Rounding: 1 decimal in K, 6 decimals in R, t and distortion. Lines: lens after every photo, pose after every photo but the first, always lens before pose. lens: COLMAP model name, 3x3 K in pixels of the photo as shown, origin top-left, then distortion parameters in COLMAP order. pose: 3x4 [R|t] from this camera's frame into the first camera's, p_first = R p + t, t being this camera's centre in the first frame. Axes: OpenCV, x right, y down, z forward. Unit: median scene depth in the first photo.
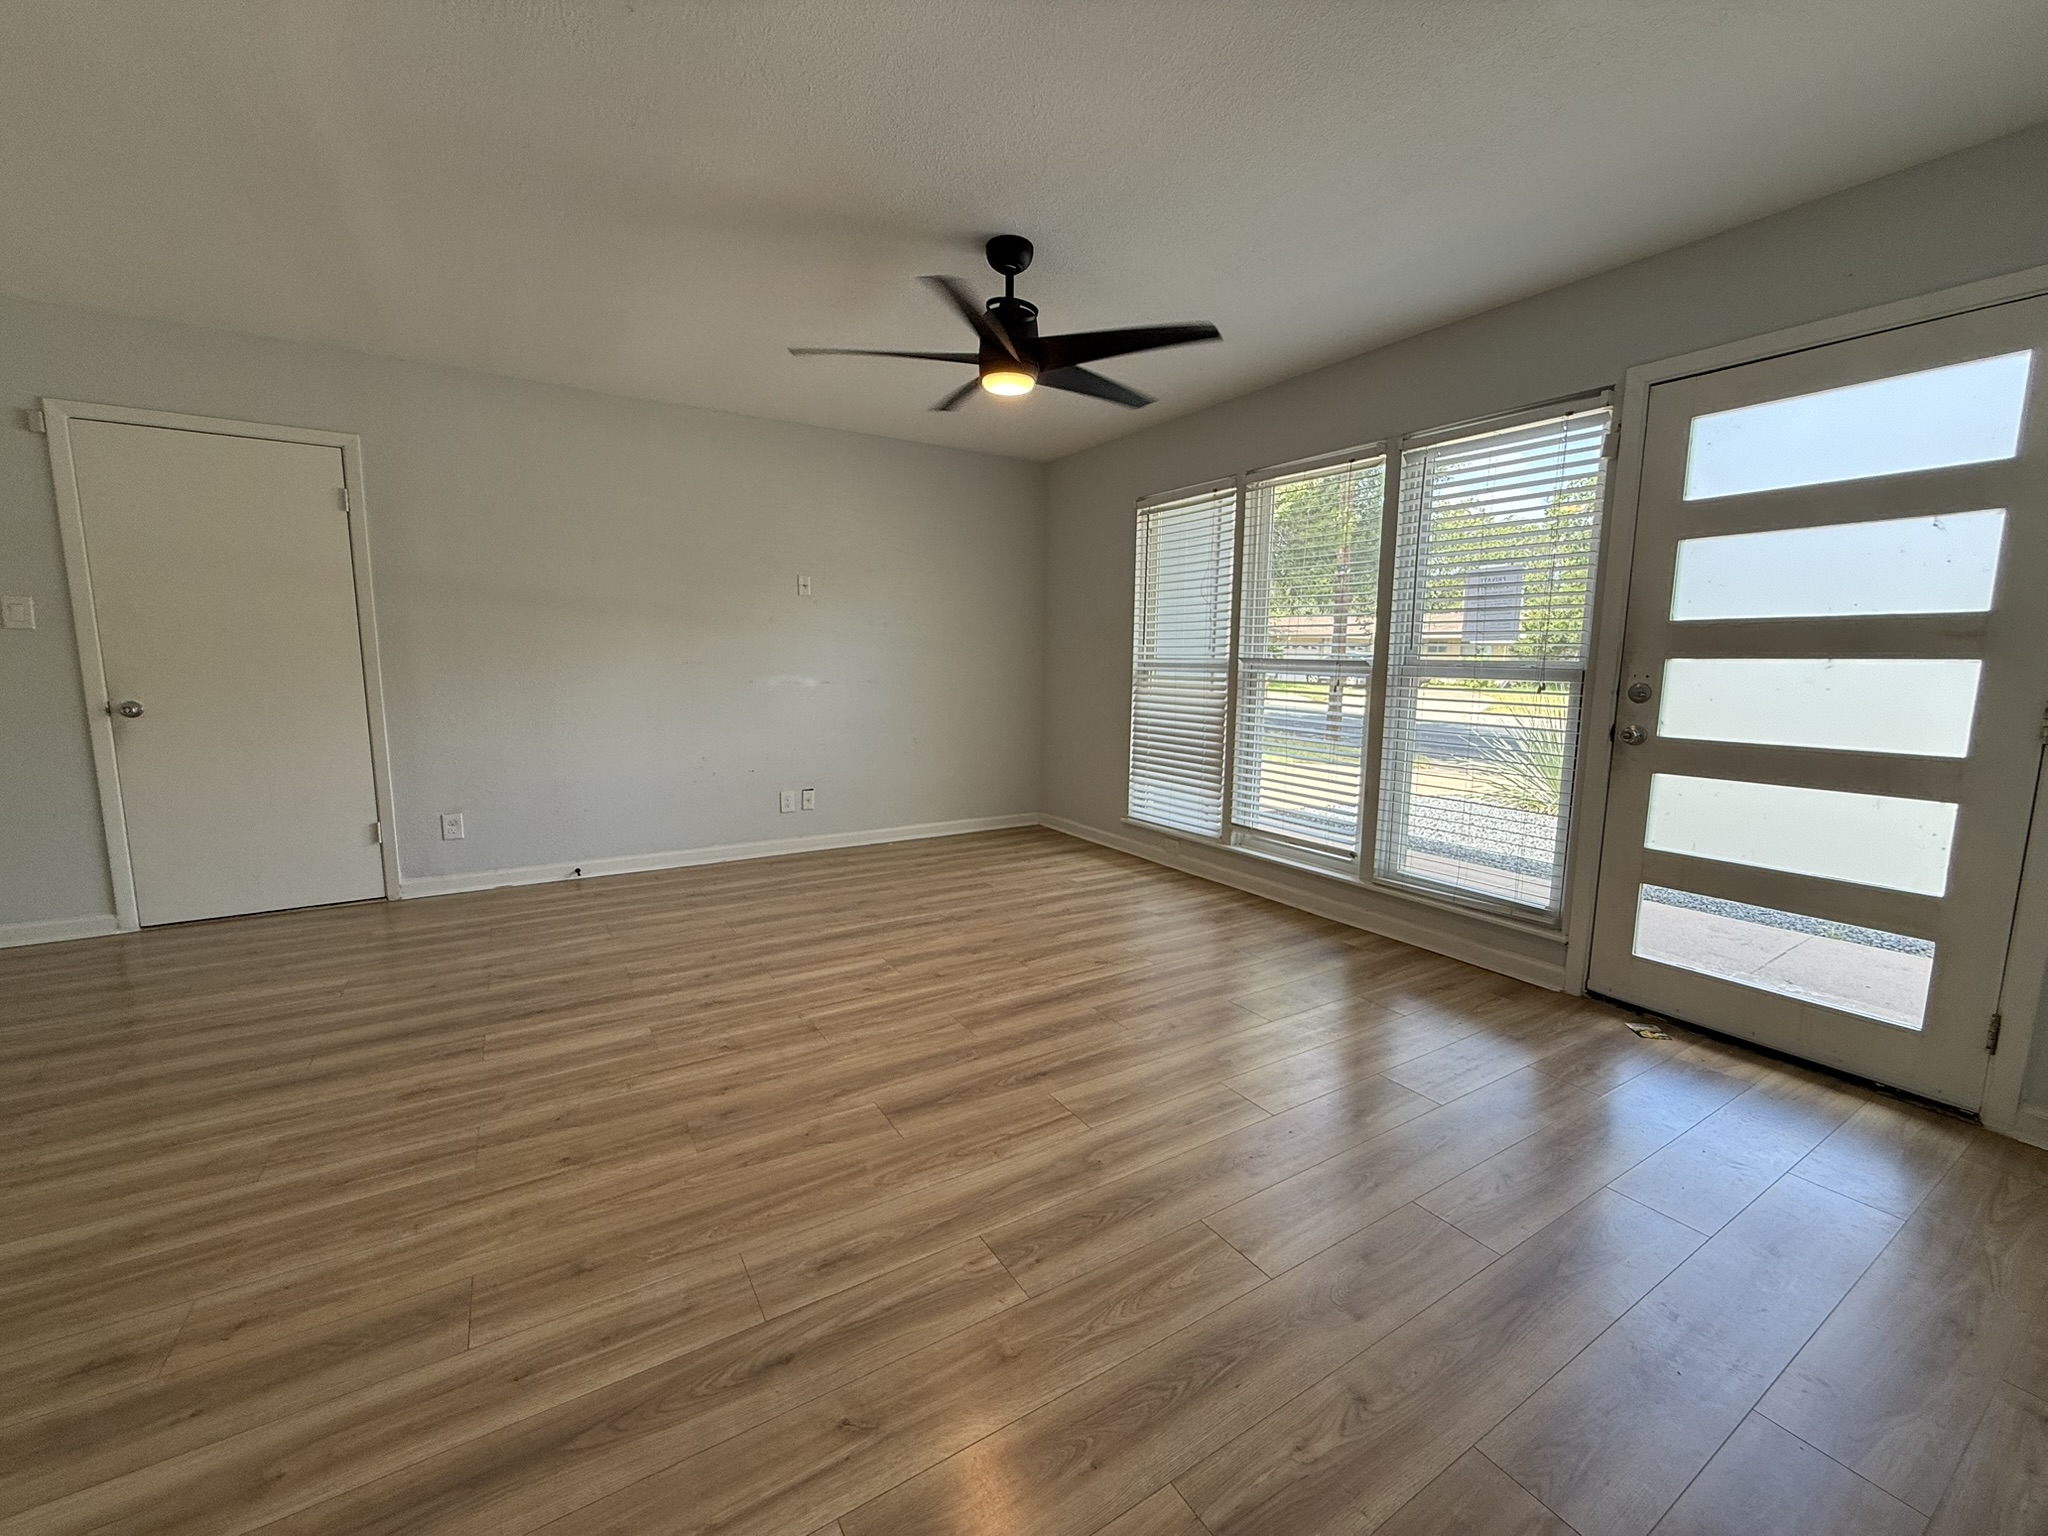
lens RADIAL K [[831.2, 0, 1024.0], [0, 831.2, 768.0], [0, 0, 1]] dist [-0.000727, -0.000030]
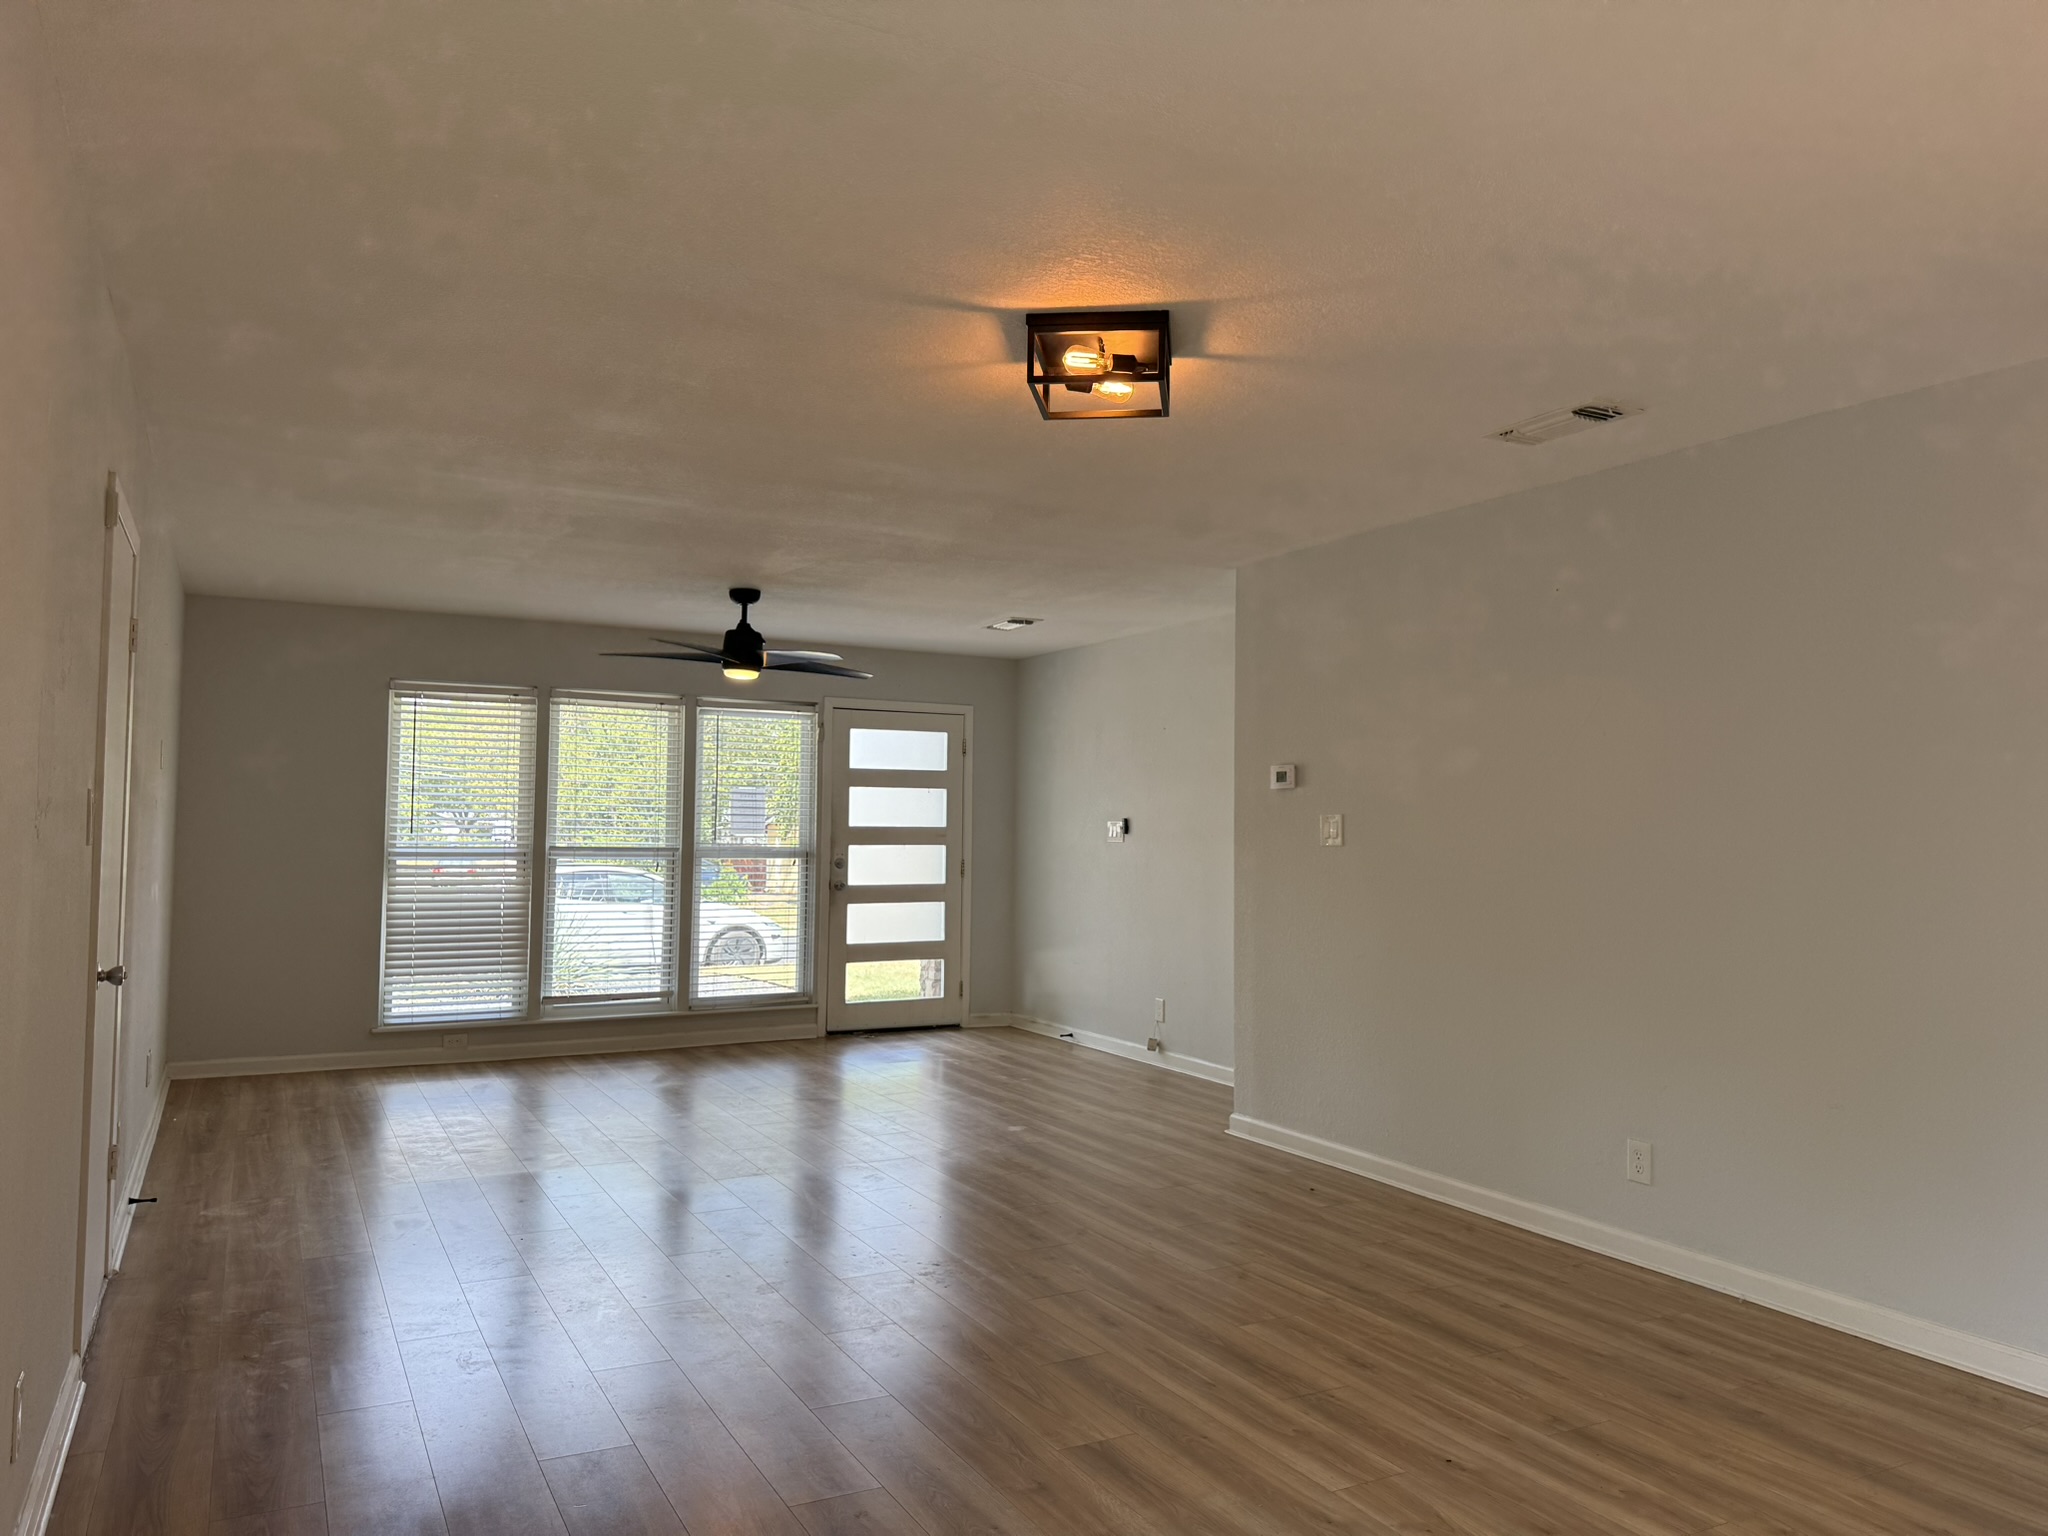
lens RADIAL K [[1414.9, 0, 1024.0], [0, 1414.9, 768.0], [0, 0, 1]] dist [-0.000527, -0.000132]
pose [[0.056761, 0.043833, 0.997425, -2.322972], [0.129937, 0.990214, -0.050910, -0.080103], [-0.989896, 0.132492, 0.050510, 0.358155]]
